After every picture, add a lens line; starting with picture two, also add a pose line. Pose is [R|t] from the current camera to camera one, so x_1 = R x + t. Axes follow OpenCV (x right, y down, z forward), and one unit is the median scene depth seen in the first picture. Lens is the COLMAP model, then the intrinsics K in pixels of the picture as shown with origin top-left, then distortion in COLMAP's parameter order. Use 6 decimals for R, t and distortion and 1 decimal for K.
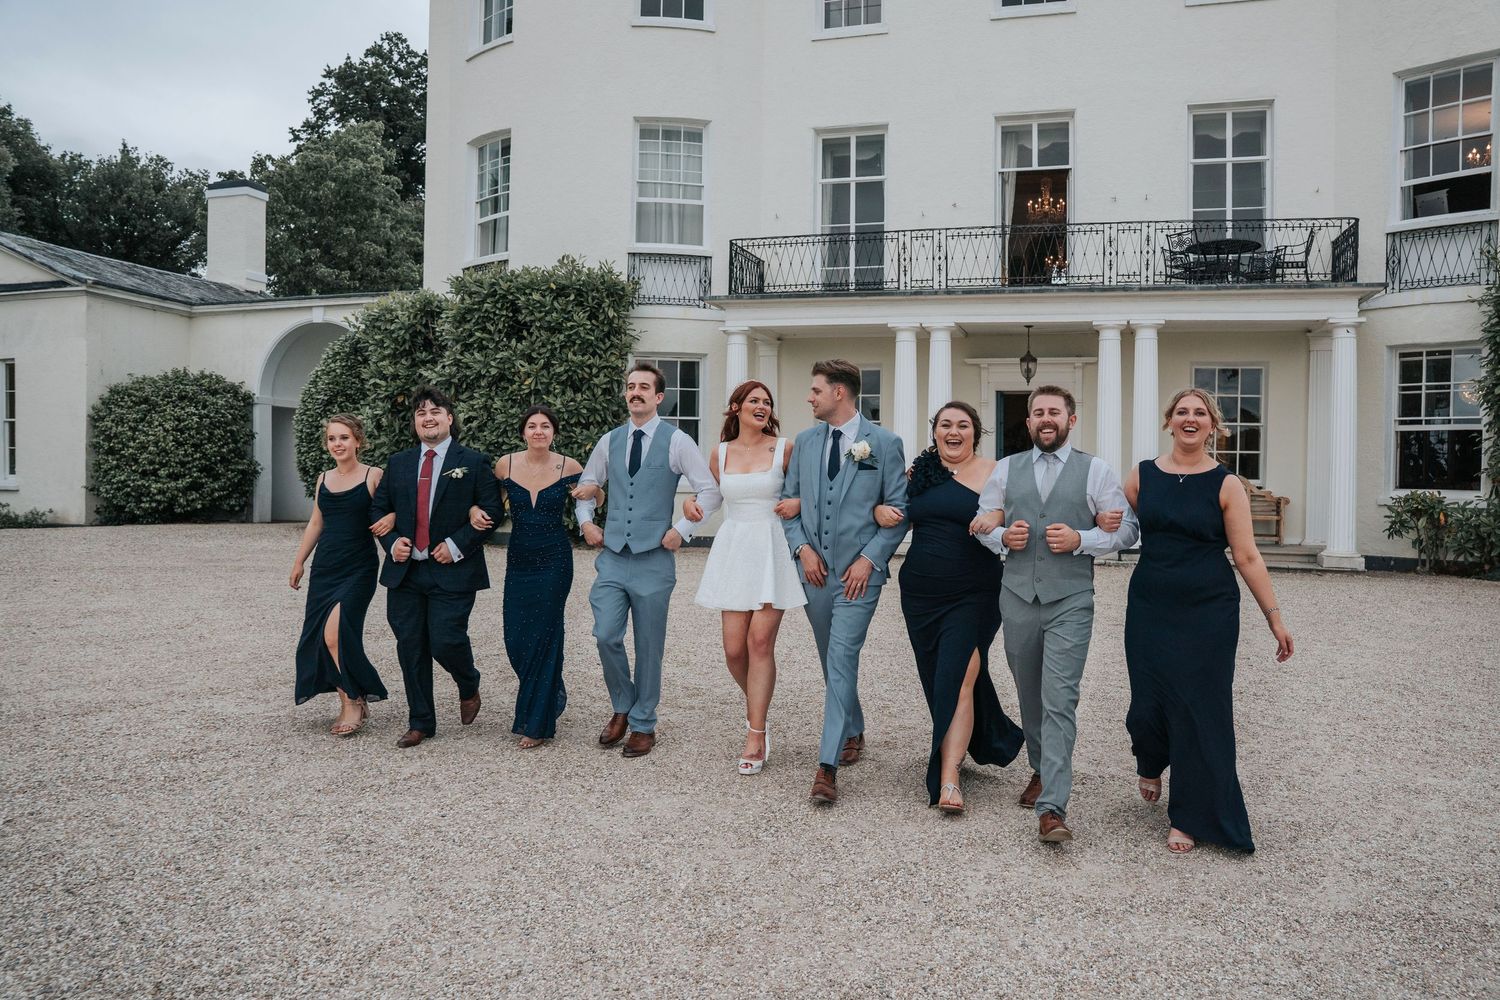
lens RADIAL K [[1160.7, 0, 750.5], [0, 1160.7, 501.1], [0, 0, 1]] dist [-0.125574, 0.103232]
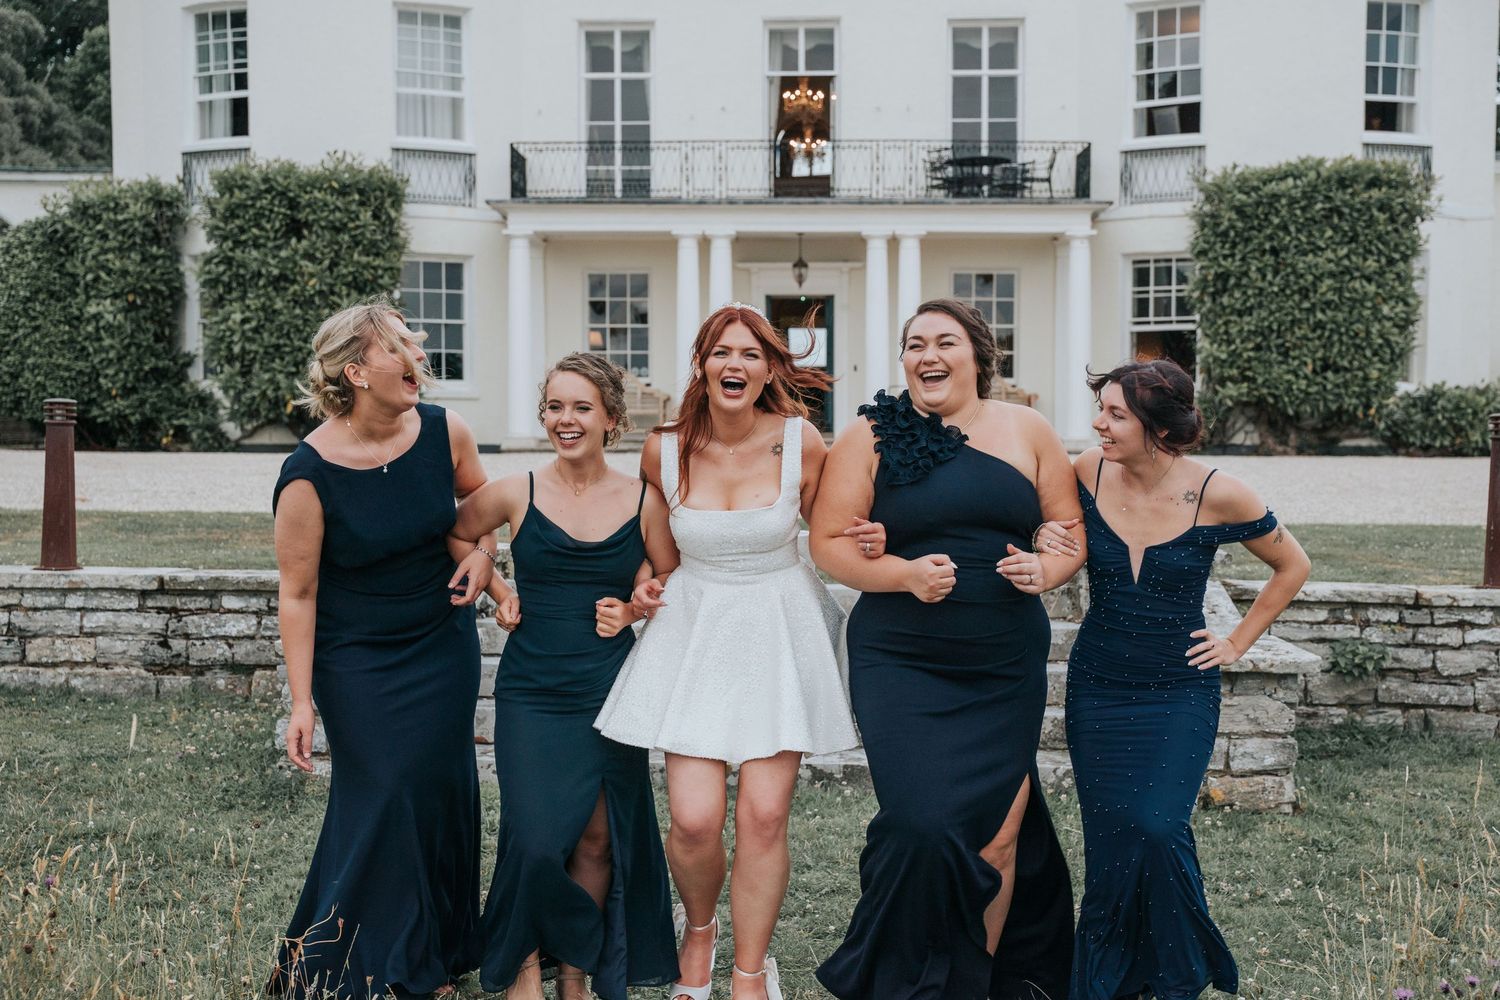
lens RADIAL K [[2043.2, 0, 750.0], [0, 2043.2, 500.0], [0, 0, 1]] dist [0.056079, 0.346870]
pose [[0.966000, -0.019540, 0.257804, -0.283997], [0.017977, 0.999803, 0.008419, 0.073452], [-0.257918, -0.003498, 0.966160, -0.779803]]
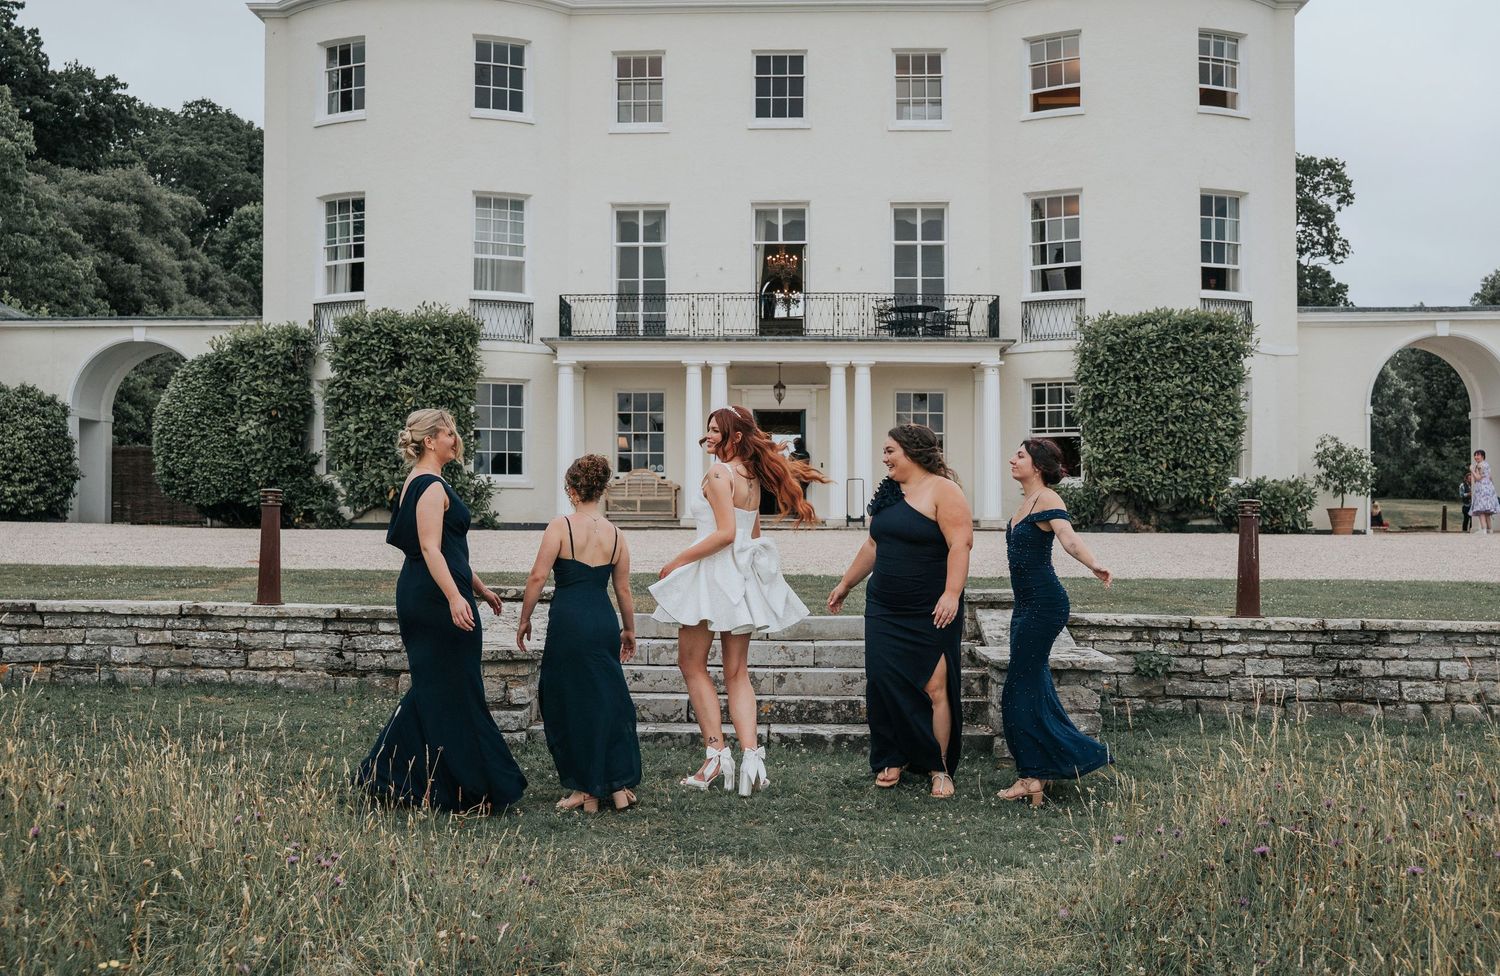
lens RADIAL K [[1625.7, 0, 739.9], [0, 1625.7, 487.6], [0, 0, 1]] dist [-0.044500, 0.122721]
pose [[0.966301, -0.005875, 0.257349, -0.300955], [0.017222, 0.998975, -0.041864, 0.076517], [-0.256839, 0.044885, 0.965411, -0.845868]]
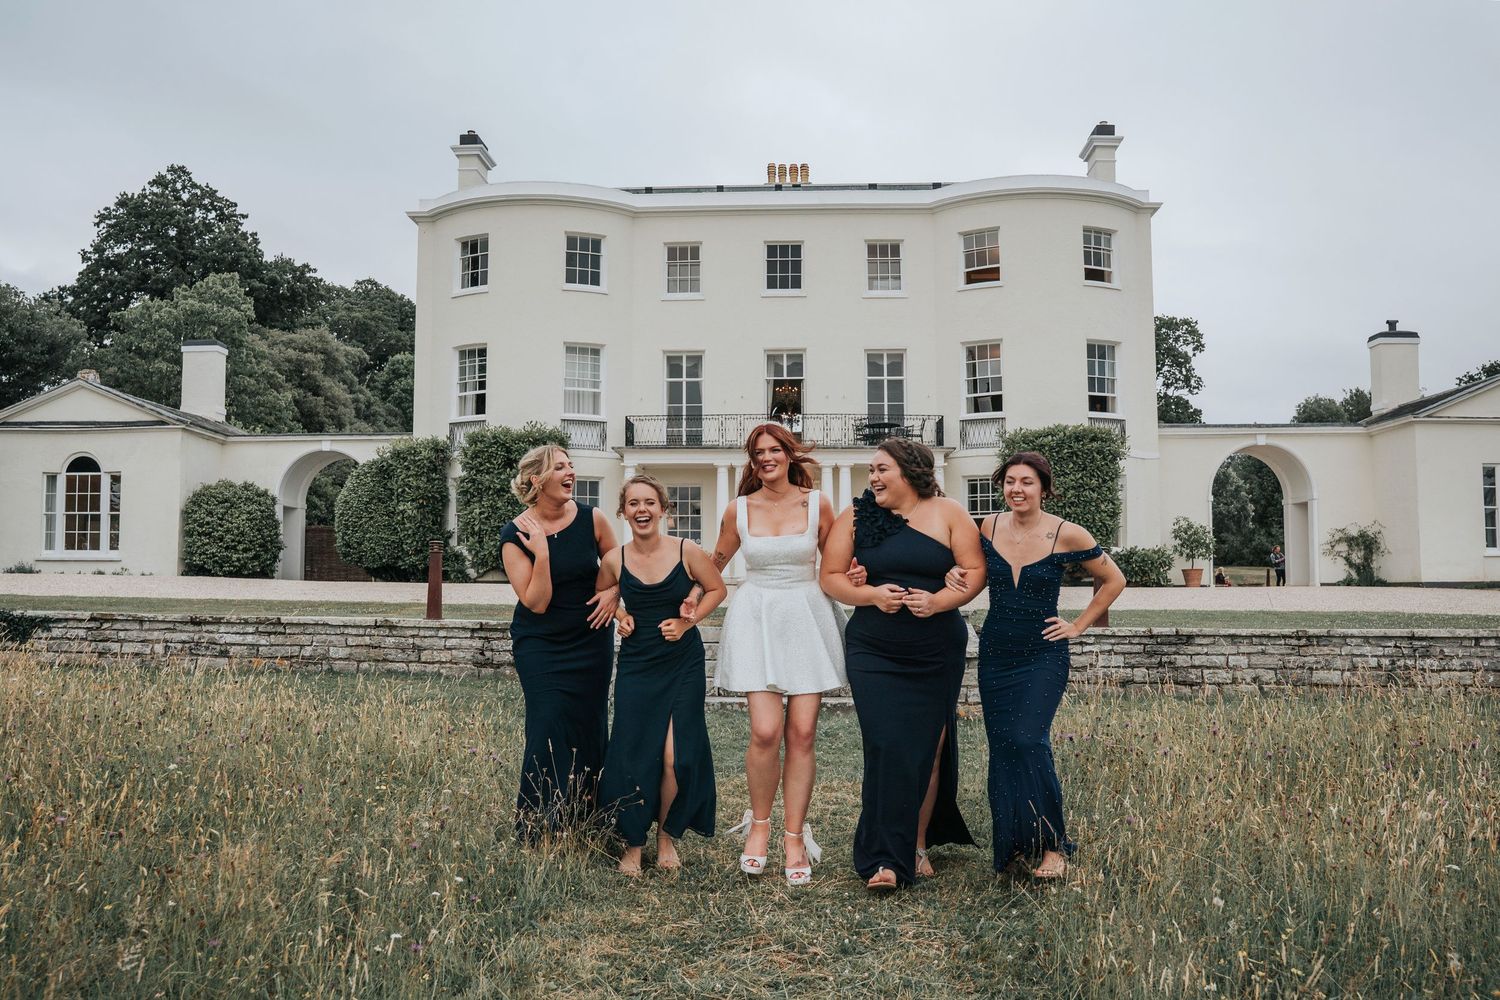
lens RADIAL K [[1209.2, 0, 734.0], [0, 1209.2, 502.0], [0, 0, 1]] dist [-0.096757, 0.005223]
pose [[0.970973, 0.005191, 0.239134, -0.311465], [0.017095, 0.995702, -0.091025, 0.088075], [-0.238578, 0.092471, 0.966711, -0.889730]]
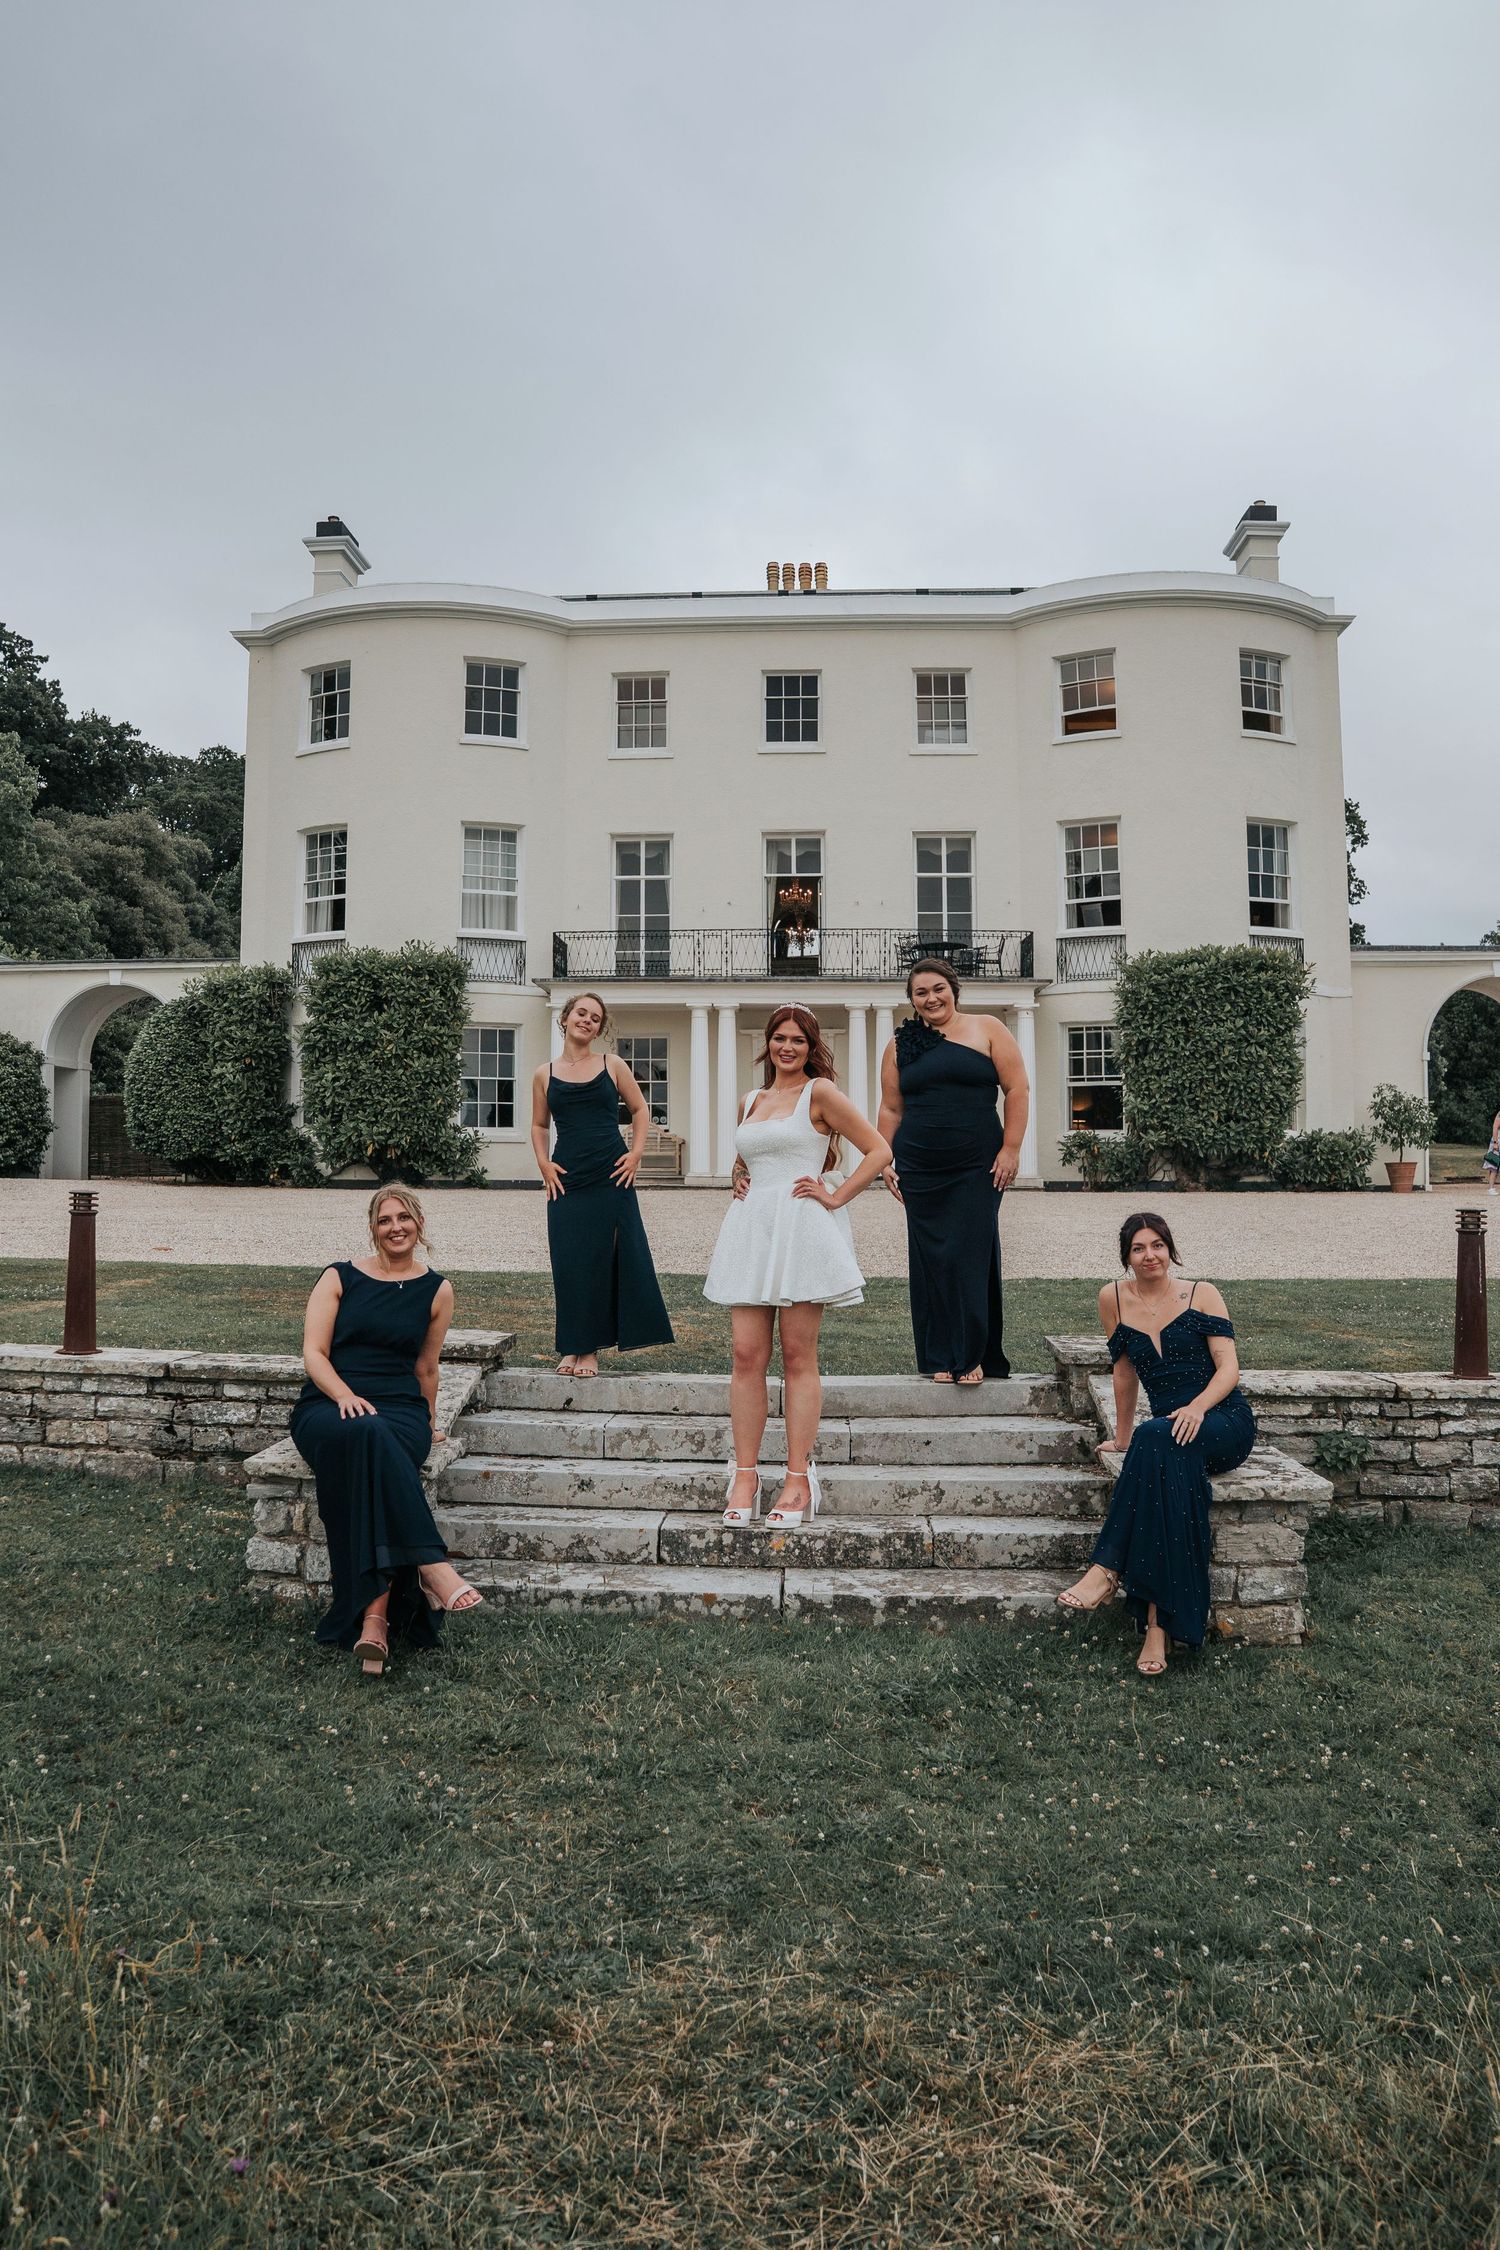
lens RADIAL K [[1637.5, 0, 710.1], [0, 1637.5, 1082.3], [0, 0, 1]] dist [-0.170964, 0.134127]
pose [[0.972624, 0.000273, 0.232385, -0.258992], [0.016691, 0.997335, -0.071030, 0.056854], [-0.231785, 0.072964, 0.970027, -0.699074]]
